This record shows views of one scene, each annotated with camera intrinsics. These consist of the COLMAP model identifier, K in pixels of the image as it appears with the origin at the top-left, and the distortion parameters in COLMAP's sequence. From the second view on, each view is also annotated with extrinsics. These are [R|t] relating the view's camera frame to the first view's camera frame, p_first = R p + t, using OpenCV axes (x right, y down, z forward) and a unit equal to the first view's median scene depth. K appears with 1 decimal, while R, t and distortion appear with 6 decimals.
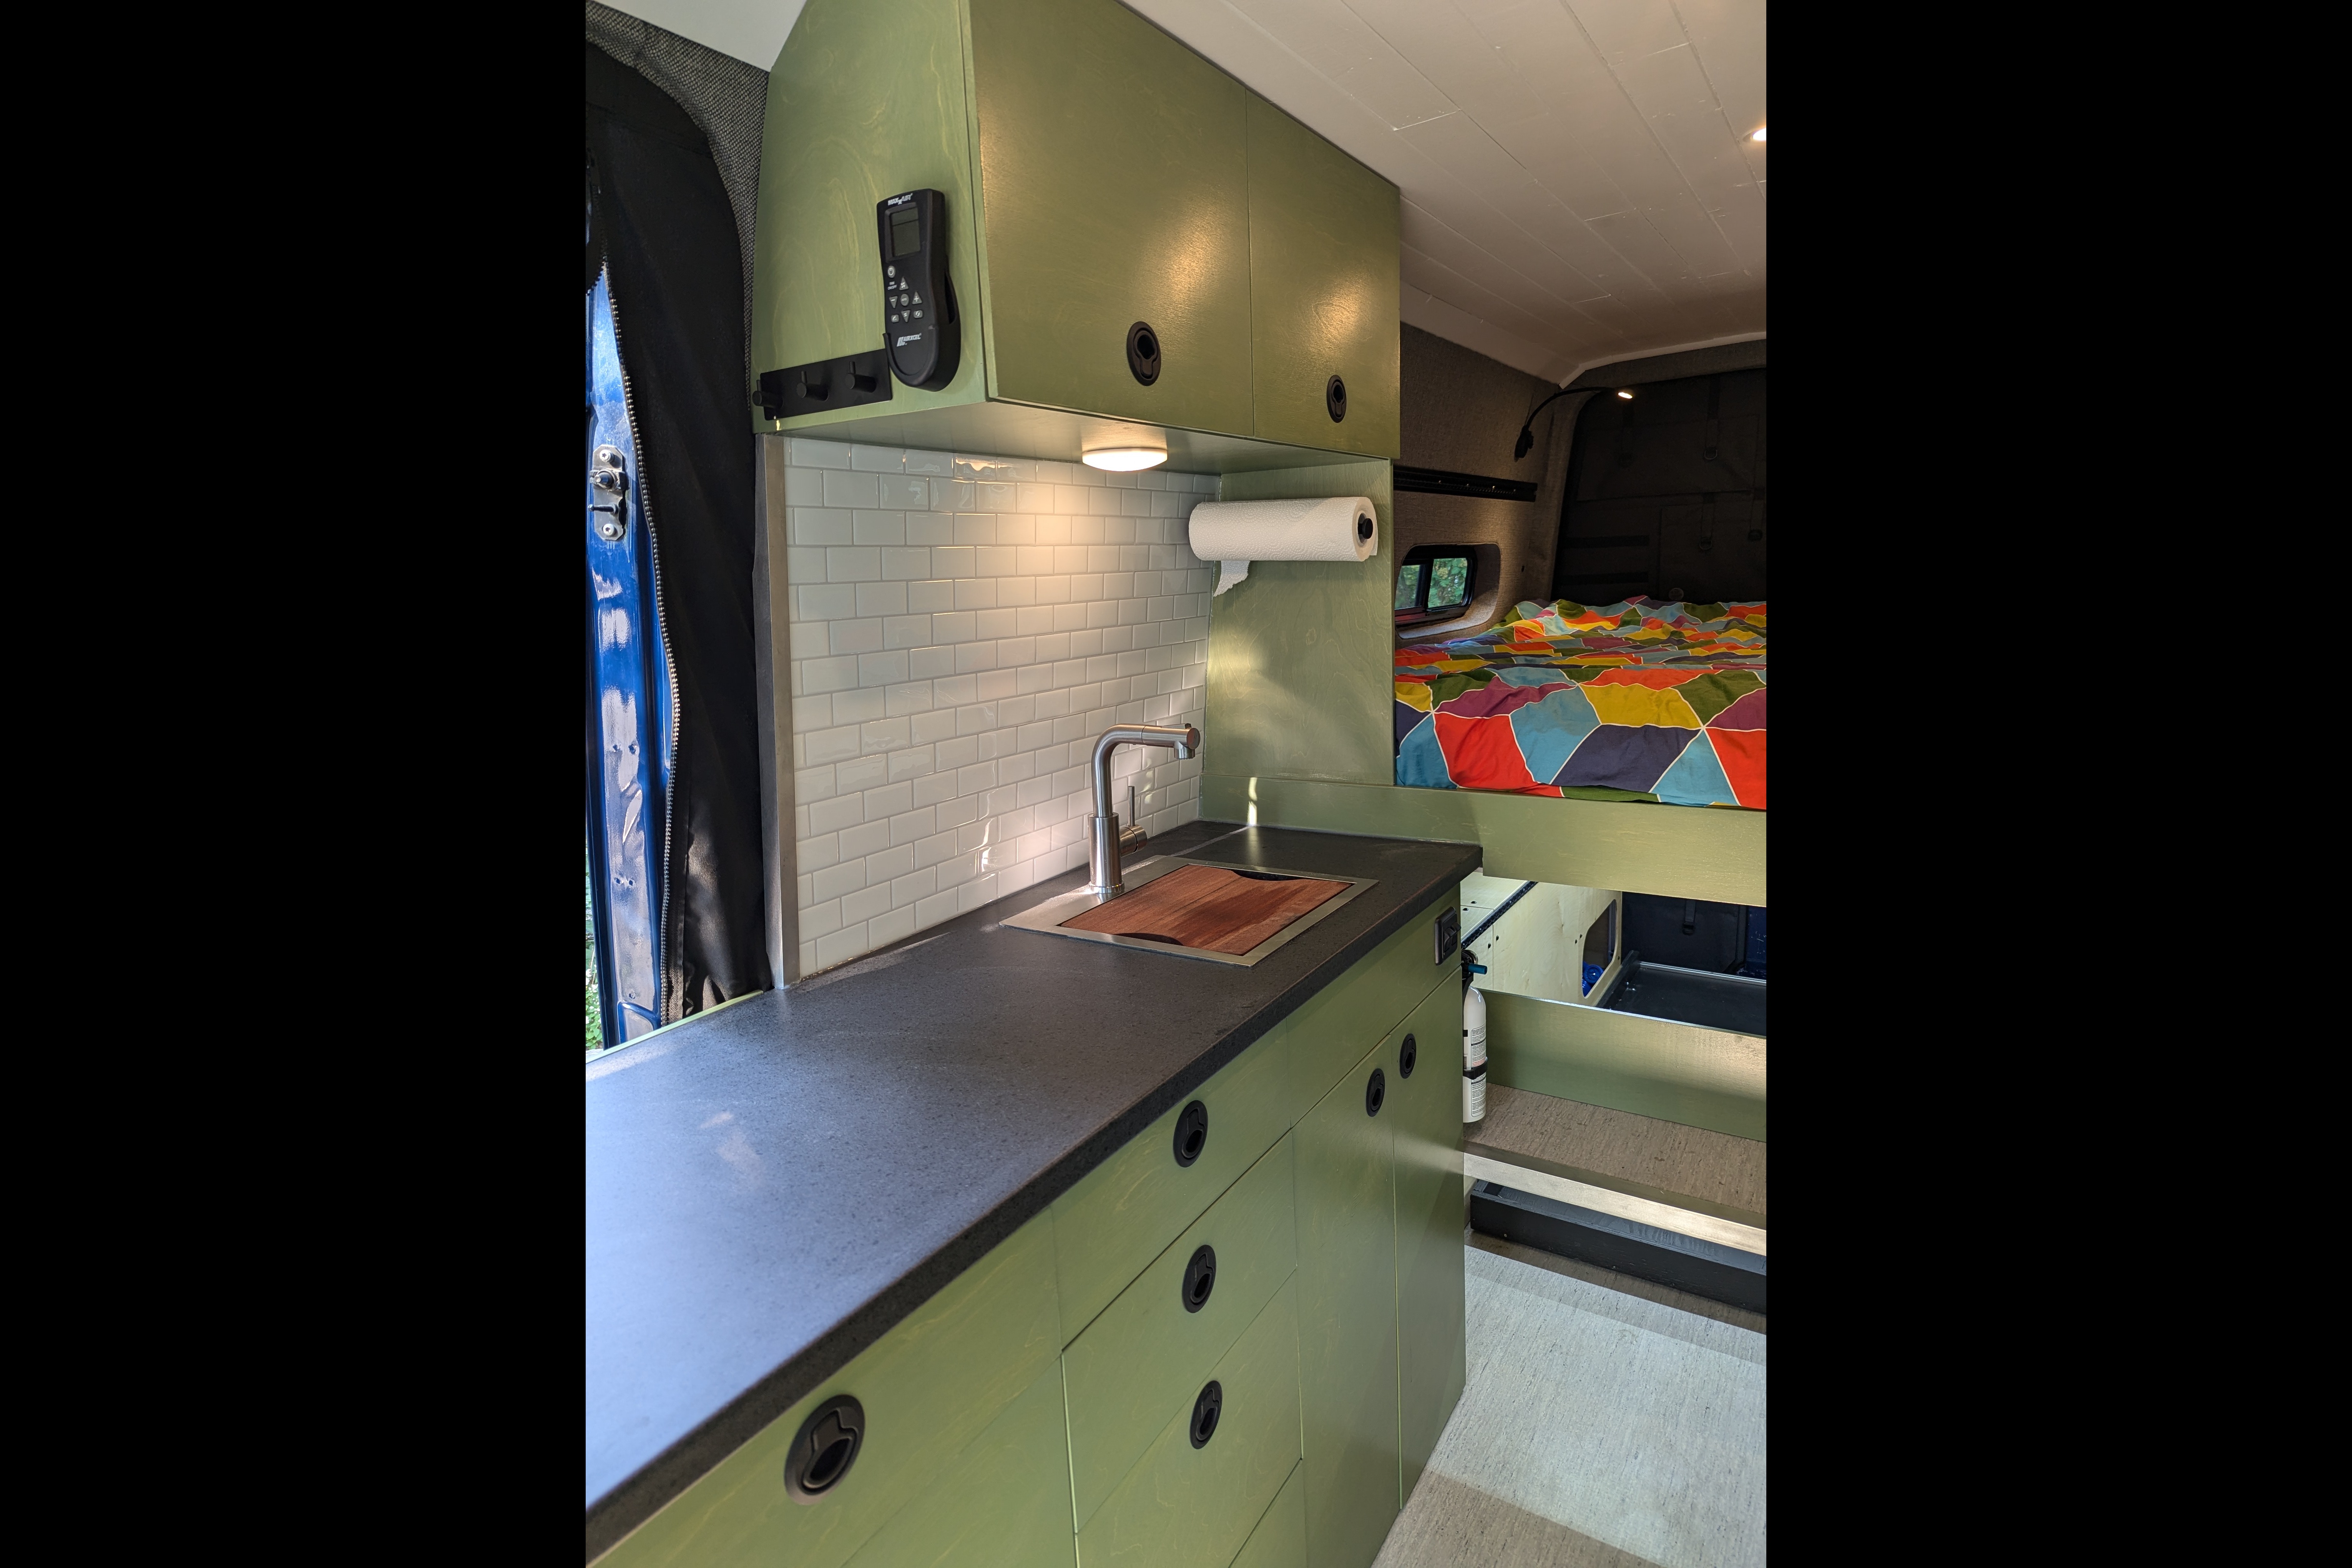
lens RADIAL K [[1104.6, 0, 1176.8], [0, 1104.6, 790.7], [0, 0, 1]] dist [0.026341, -0.000175]
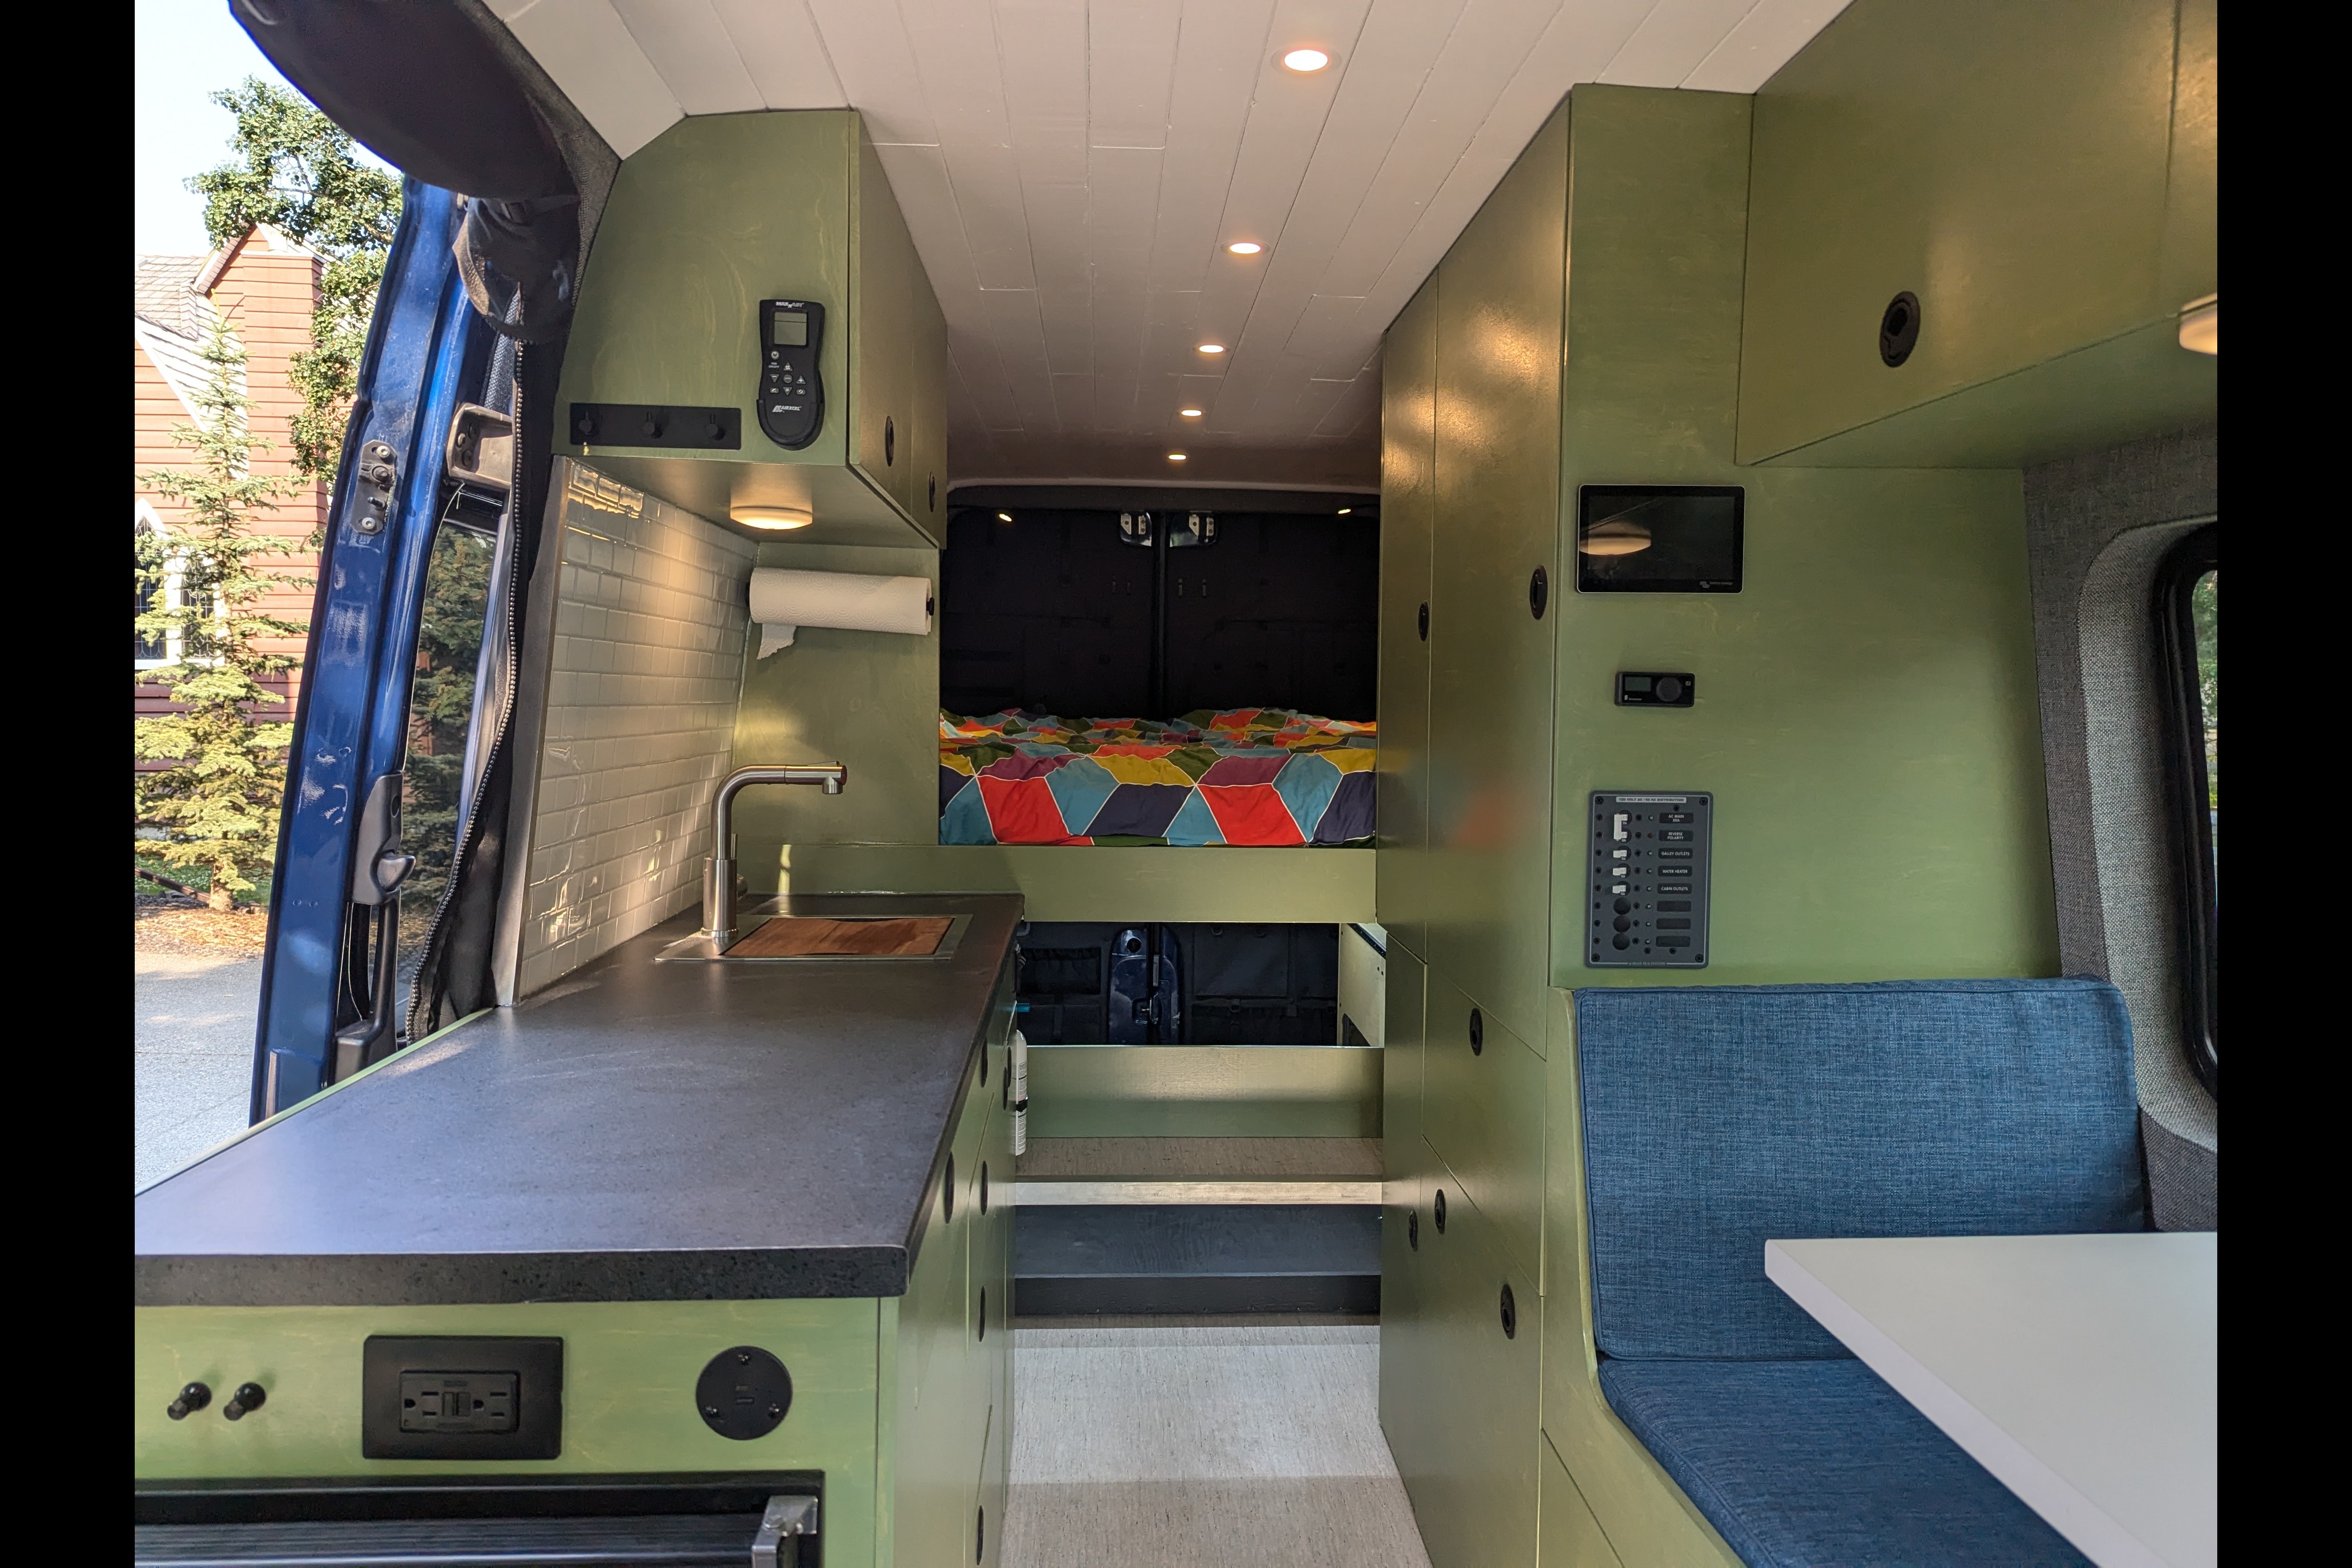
lens RADIAL K [[1455.9, 0, 1176.0], [0, 1455.9, 784.0], [0, 0, 1]] dist [0.025340, -0.000756]
pose [[0.807125, 0.024955, 0.589853, -0.461557], [0.061179, 0.990192, -0.125606, 0.131256], [-0.587202, 0.137467, 0.797682, -0.272436]]
